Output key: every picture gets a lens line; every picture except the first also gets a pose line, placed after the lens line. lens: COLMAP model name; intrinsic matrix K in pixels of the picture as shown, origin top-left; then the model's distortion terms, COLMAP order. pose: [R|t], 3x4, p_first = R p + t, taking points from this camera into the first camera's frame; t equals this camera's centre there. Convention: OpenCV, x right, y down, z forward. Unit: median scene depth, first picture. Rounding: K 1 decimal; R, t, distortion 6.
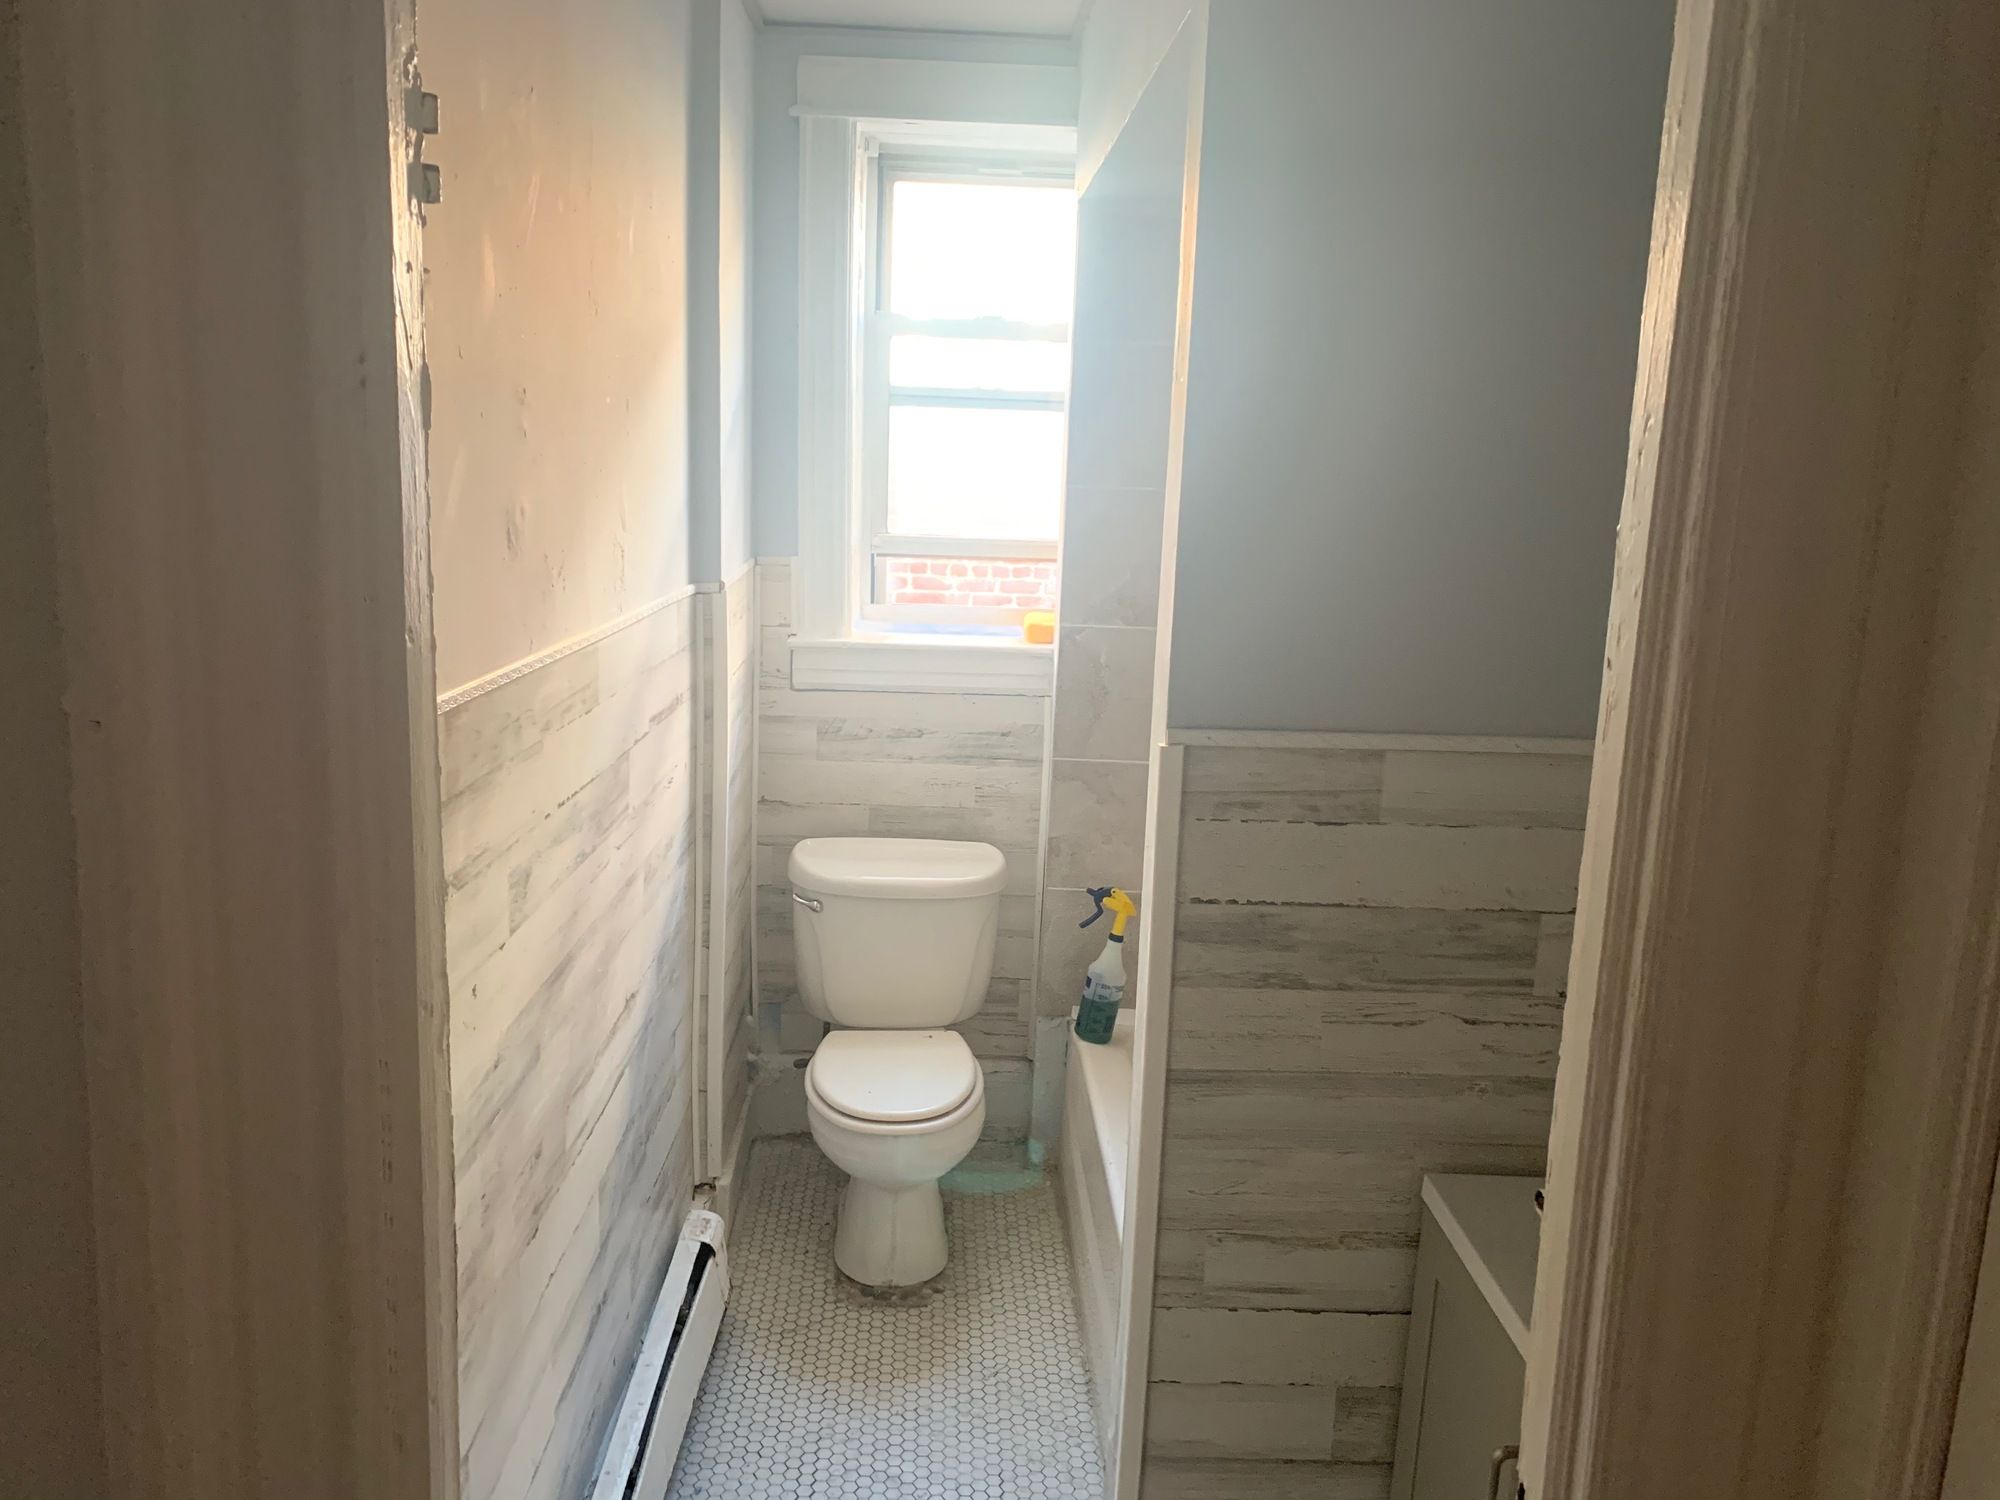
lens RADIAL K [[1504.5, 0, 1000.0], [0, 1504.5, 750.0], [0, 0, 1]] dist [0.001991, 0.001605]
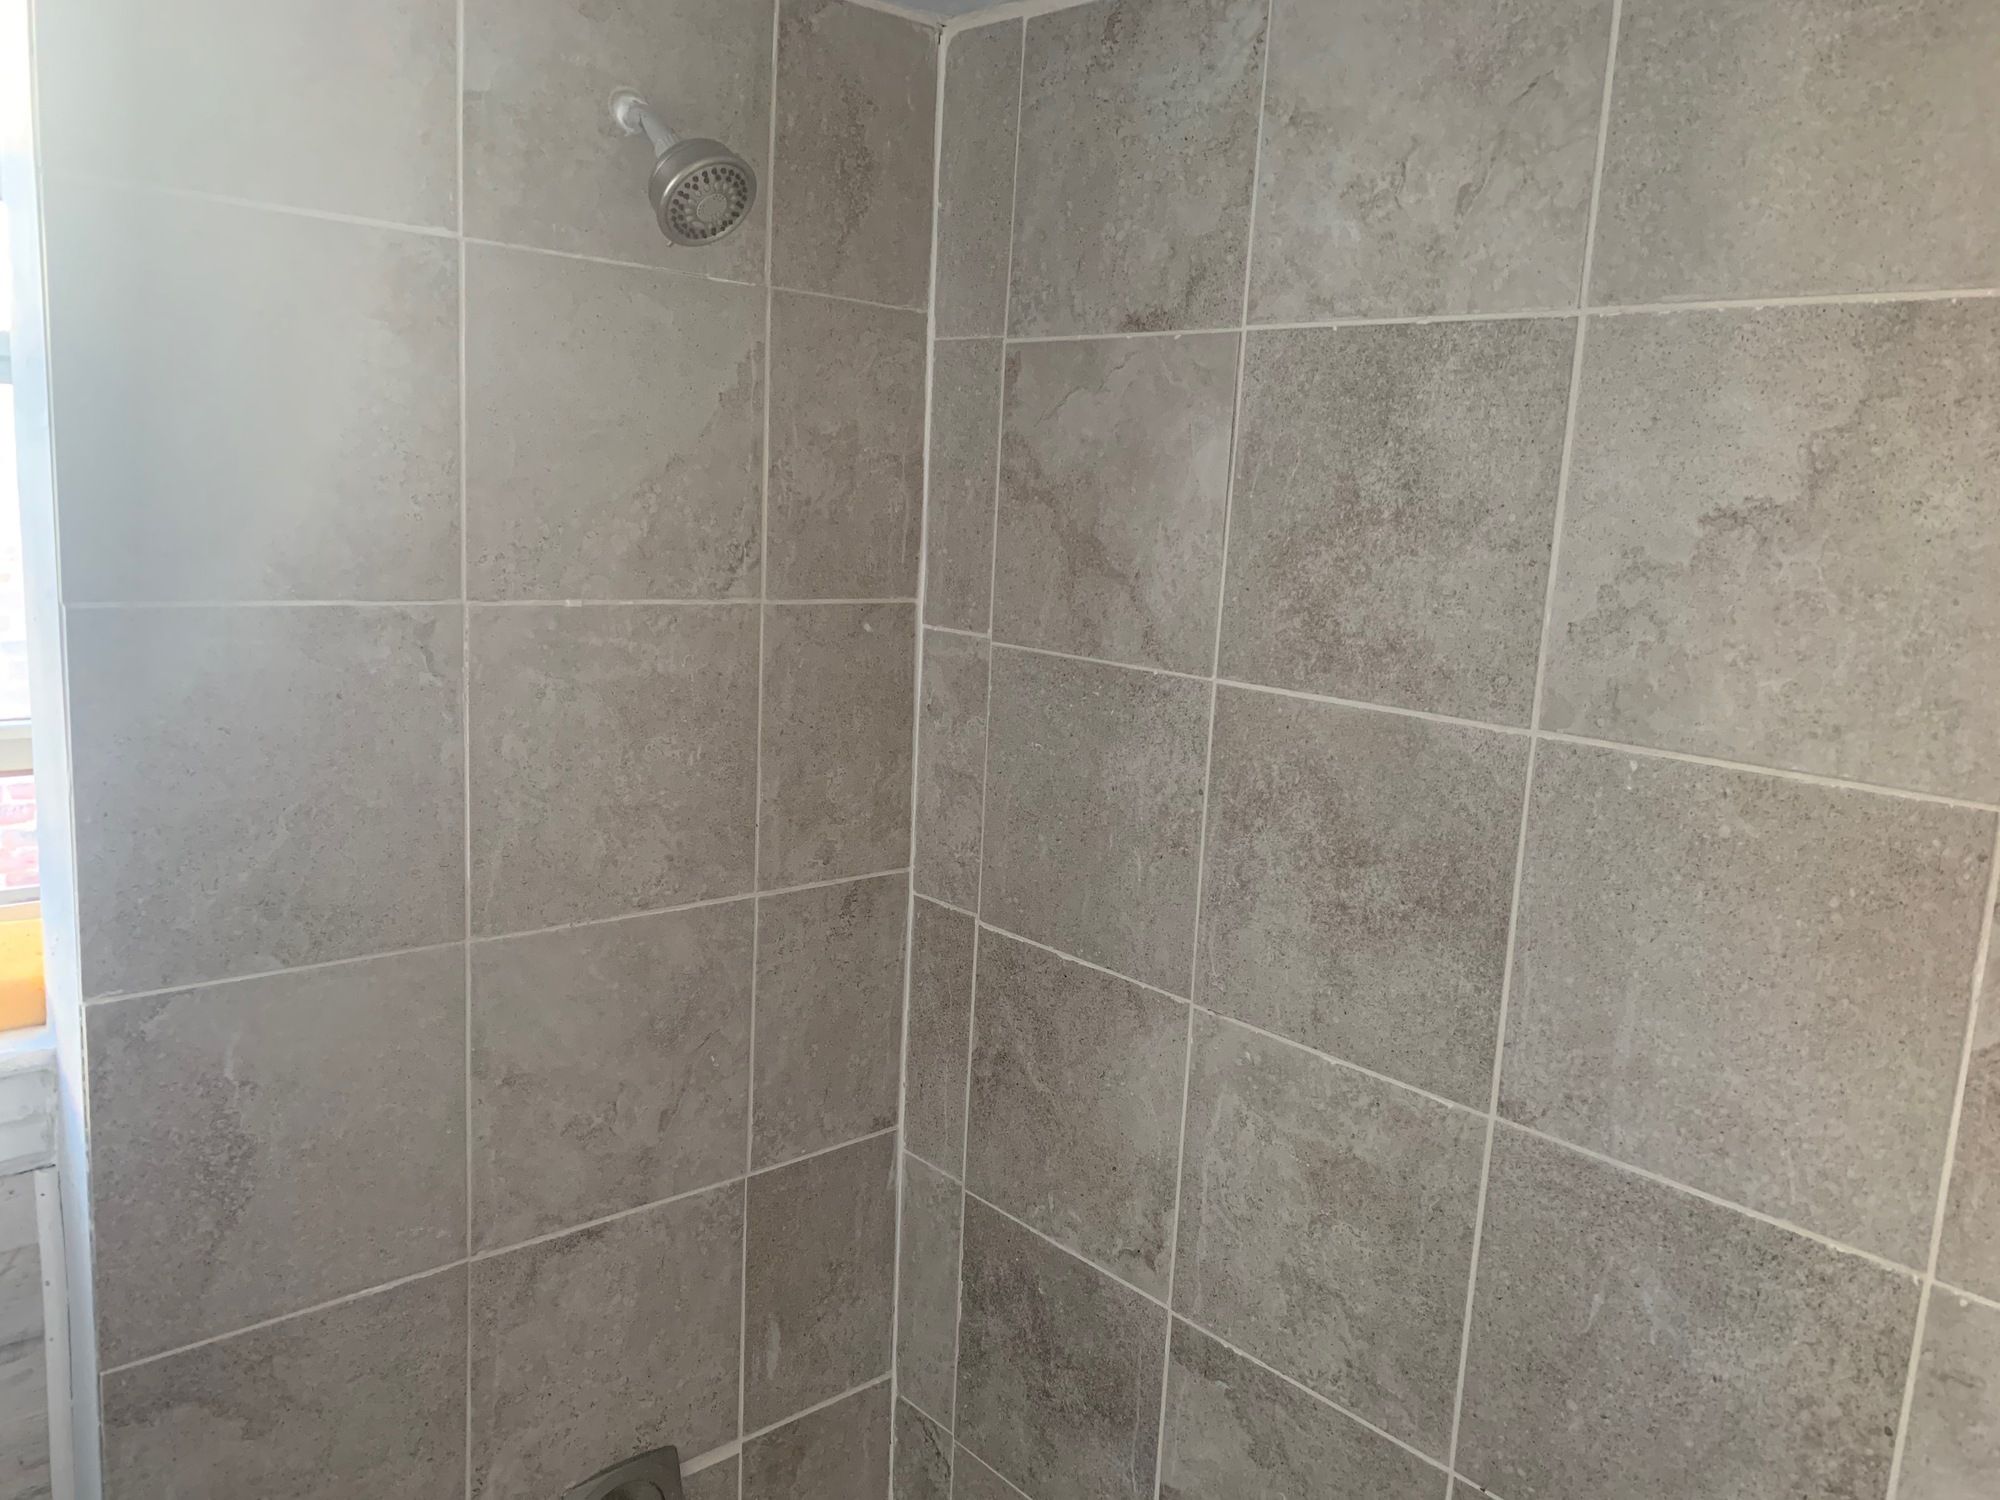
lens RADIAL K [[1504.5, 0, 1000.0], [0, 1504.5, 750.0], [0, 0, 1]] dist [0.001991, 0.001605]
pose [[0.765987, -0.100552, 0.634944, -0.012541], [0.088953, 0.994769, 0.050224, -0.137845], [-0.636672, 0.018009, 0.770924, 0.593656]]
